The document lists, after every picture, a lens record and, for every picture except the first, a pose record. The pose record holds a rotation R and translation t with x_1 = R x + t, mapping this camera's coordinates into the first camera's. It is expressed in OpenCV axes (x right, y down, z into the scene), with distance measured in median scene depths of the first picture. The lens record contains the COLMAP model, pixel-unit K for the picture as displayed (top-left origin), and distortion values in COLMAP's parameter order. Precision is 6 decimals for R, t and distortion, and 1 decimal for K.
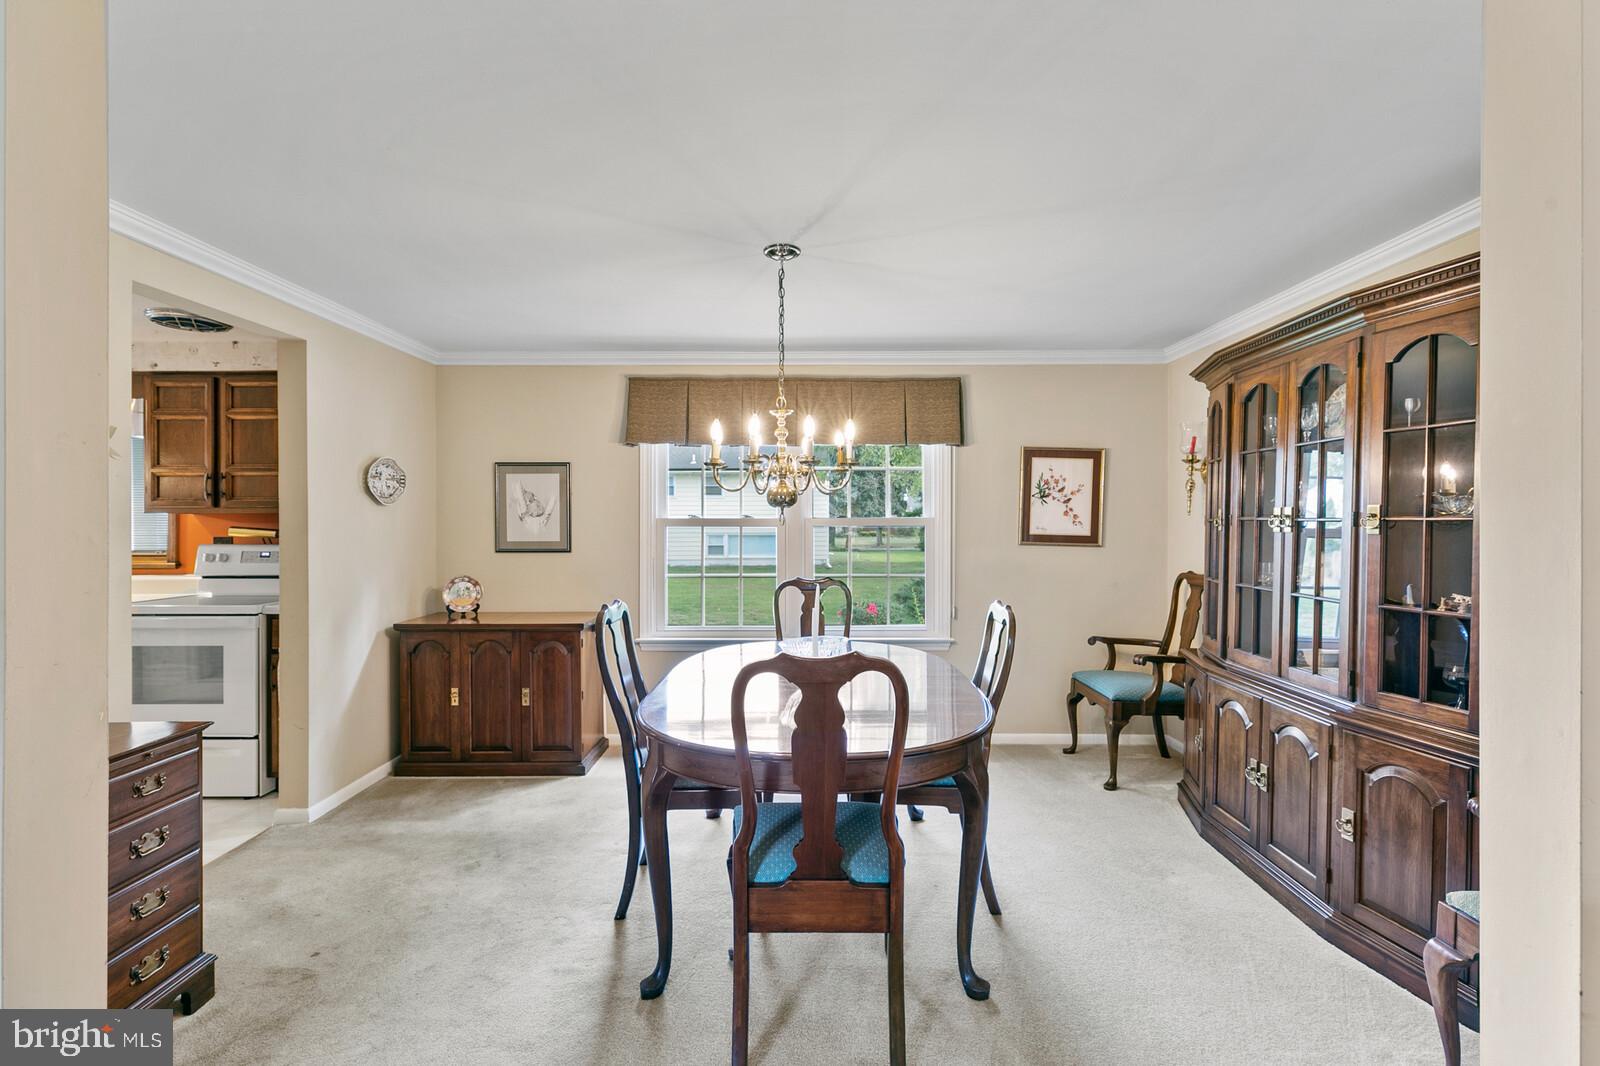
lens RADIAL K [[720.3, 0, 805.9], [0, 720.3, 525.6], [0, 0, 1]] dist [0.010964, -0.000093]
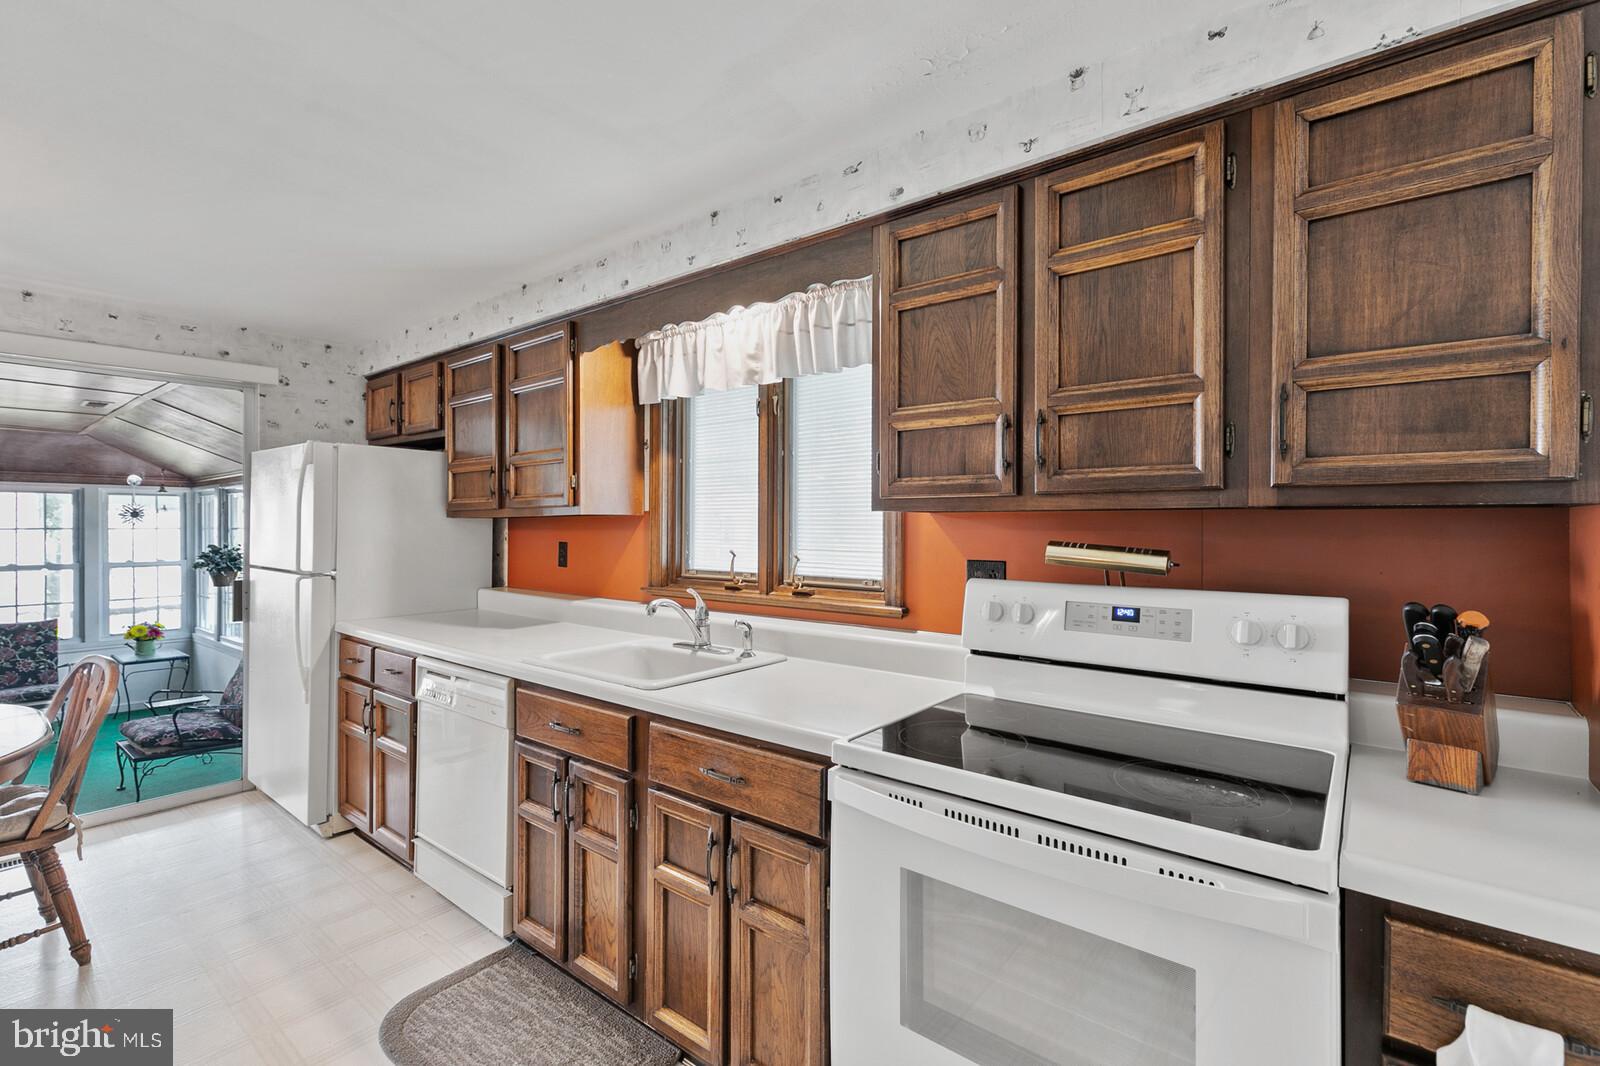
lens RADIAL K [[720.3, 0, 799.4], [0, 720.3, 527.3], [0, 0, 1]] dist [0.010964, -0.000093]
pose [[0.788052, 0.008254, -0.615554, -0.656130], [-0.009199, 0.999956, 0.001632, -0.005767], [0.615540, 0.004376, 0.788093, 0.594178]]
